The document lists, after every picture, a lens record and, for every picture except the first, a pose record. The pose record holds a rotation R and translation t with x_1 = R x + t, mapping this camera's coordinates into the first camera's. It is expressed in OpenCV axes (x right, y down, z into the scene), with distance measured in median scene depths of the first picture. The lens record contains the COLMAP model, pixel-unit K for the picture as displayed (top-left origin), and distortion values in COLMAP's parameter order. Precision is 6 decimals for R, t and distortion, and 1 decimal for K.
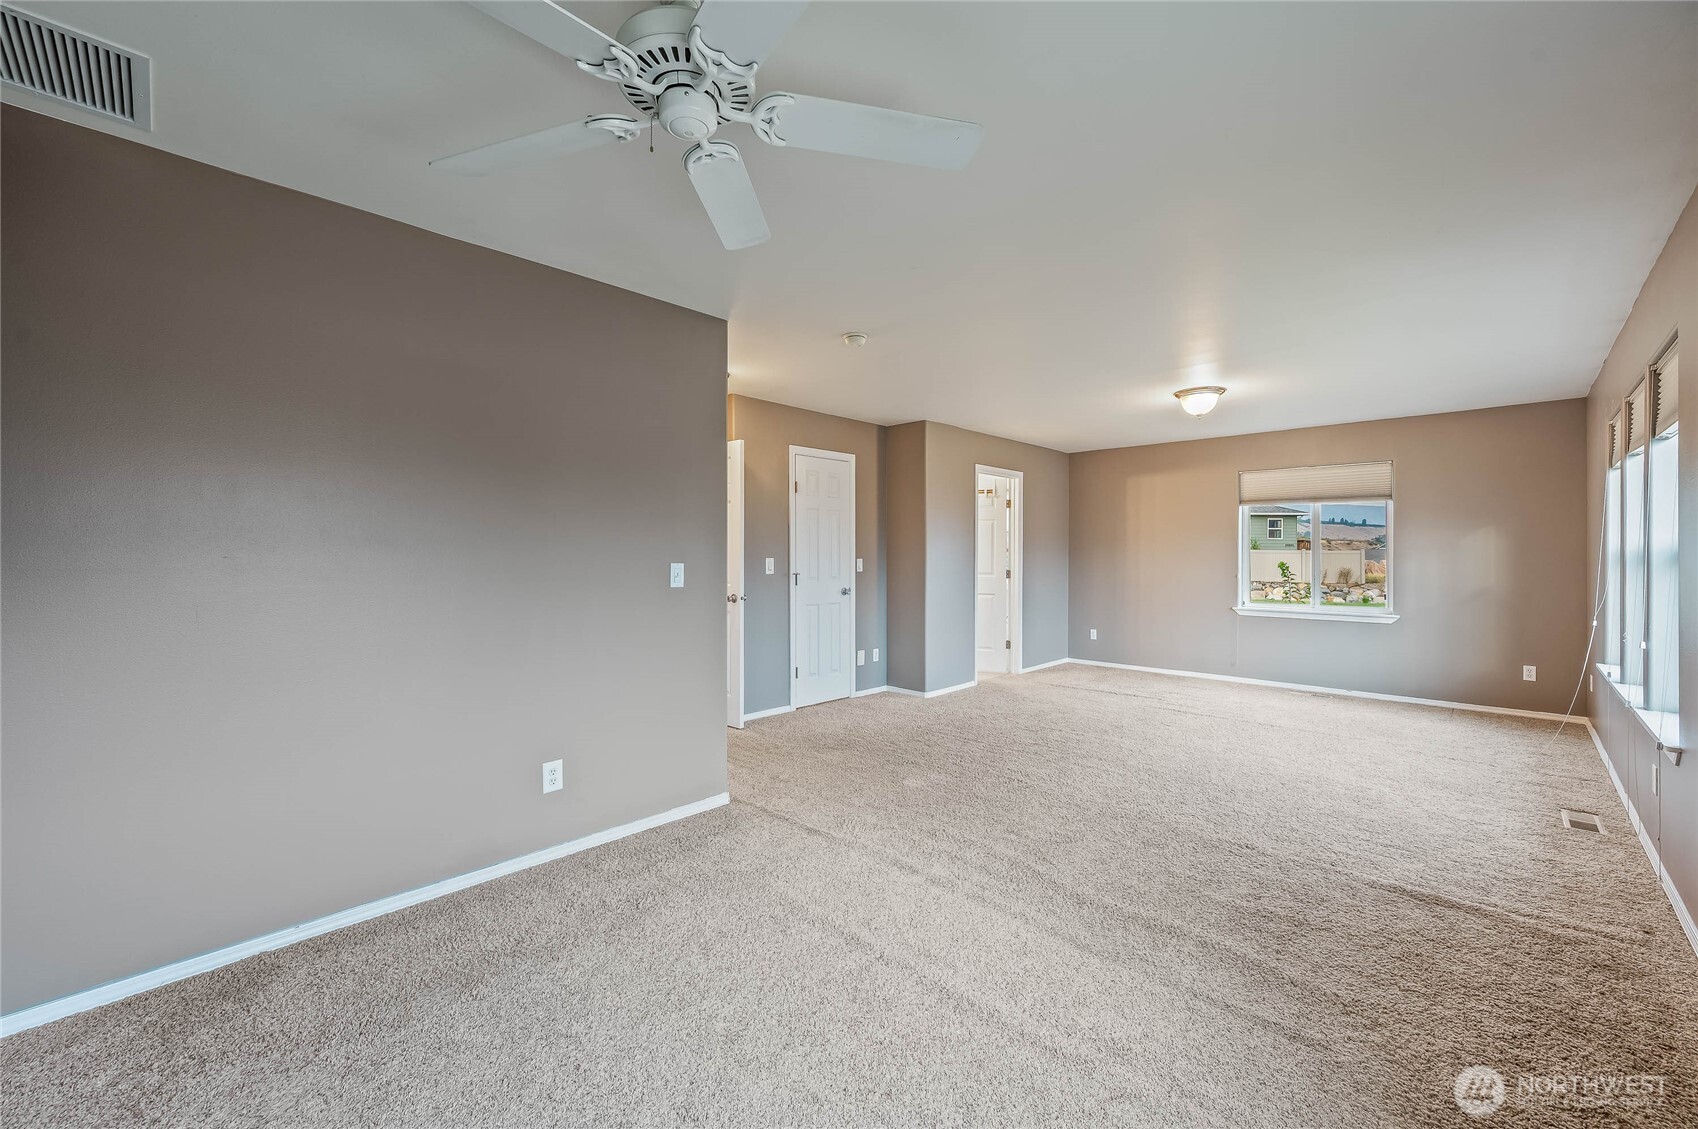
lens RADIAL K [[676.7, 0, 849.4], [0, 676.7, 551.6], [0, 0, 1]] dist [-0.001296, -0.000240]
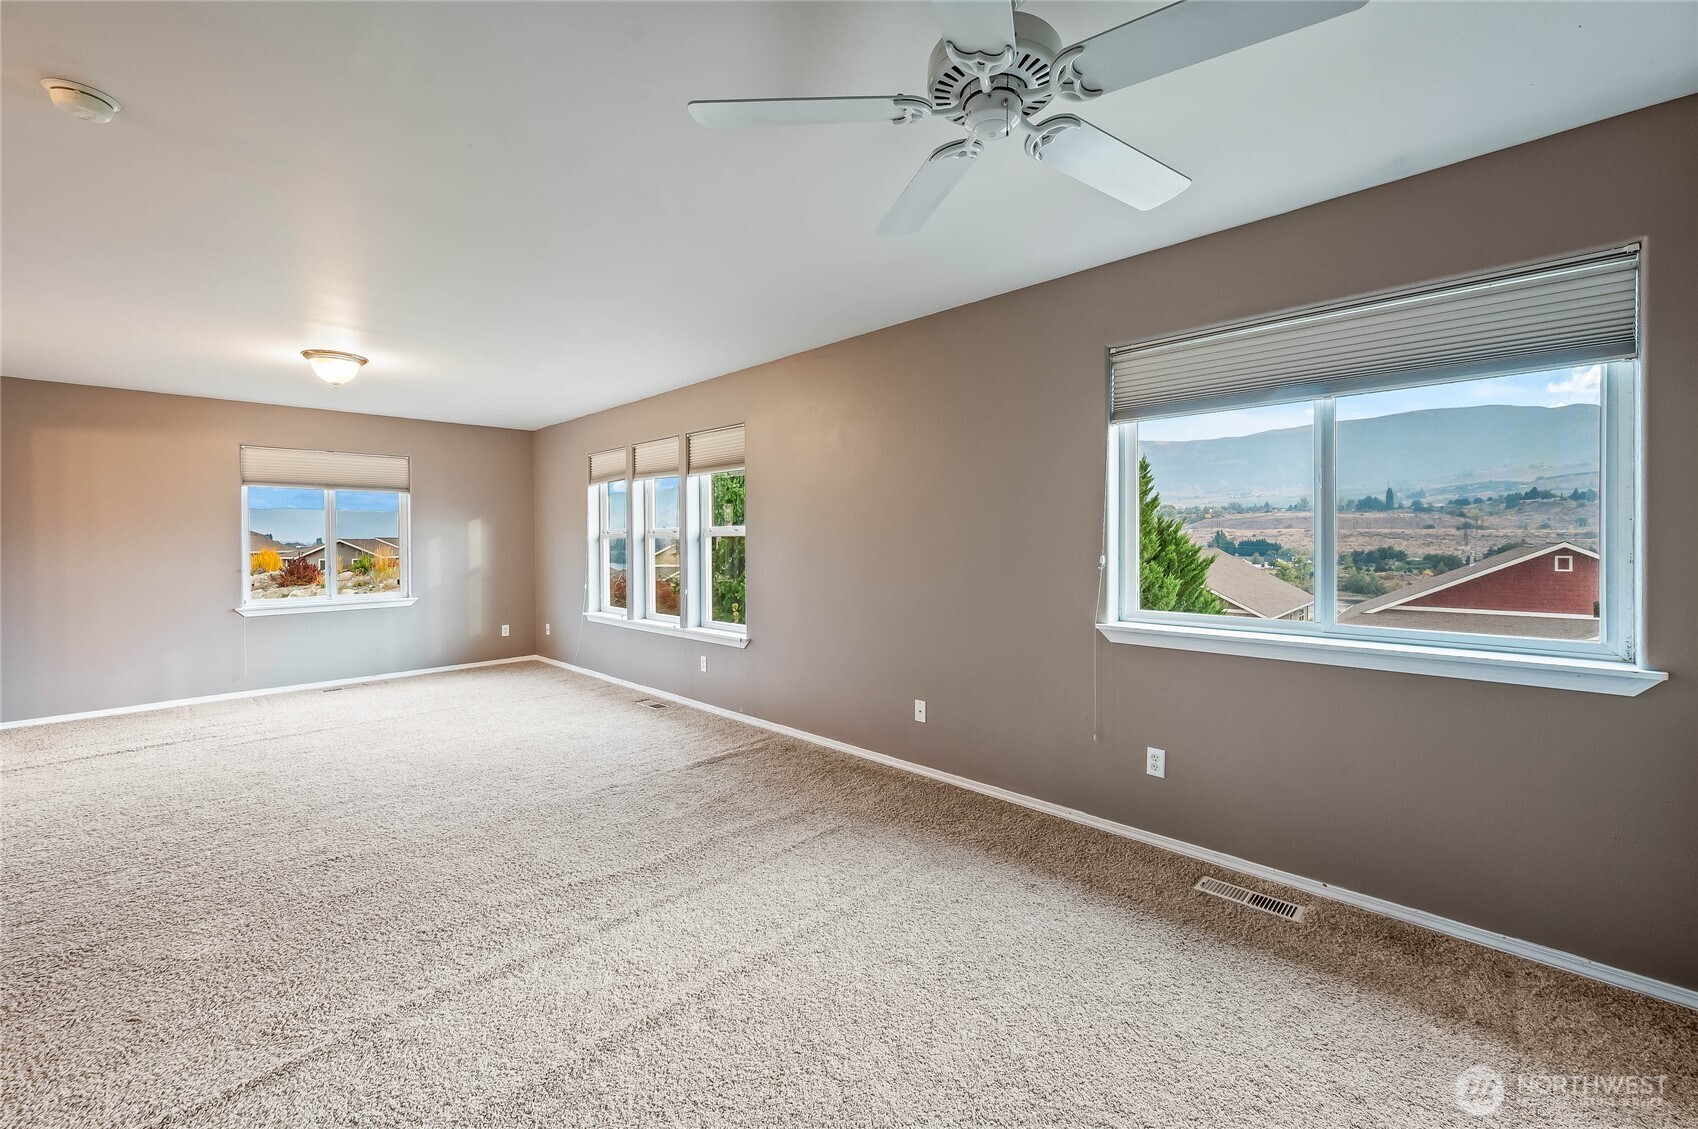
lens RADIAL K [[676.7, 0, 849.4], [0, 676.7, 551.6], [0, 0, 1]] dist [-0.001296, -0.000240]
pose [[-0.002881, -0.021160, 0.999772, -0.451144], [0.003539, 0.999770, 0.021170, -0.003436], [-0.999990, 0.003599, -0.002805, 0.434742]]
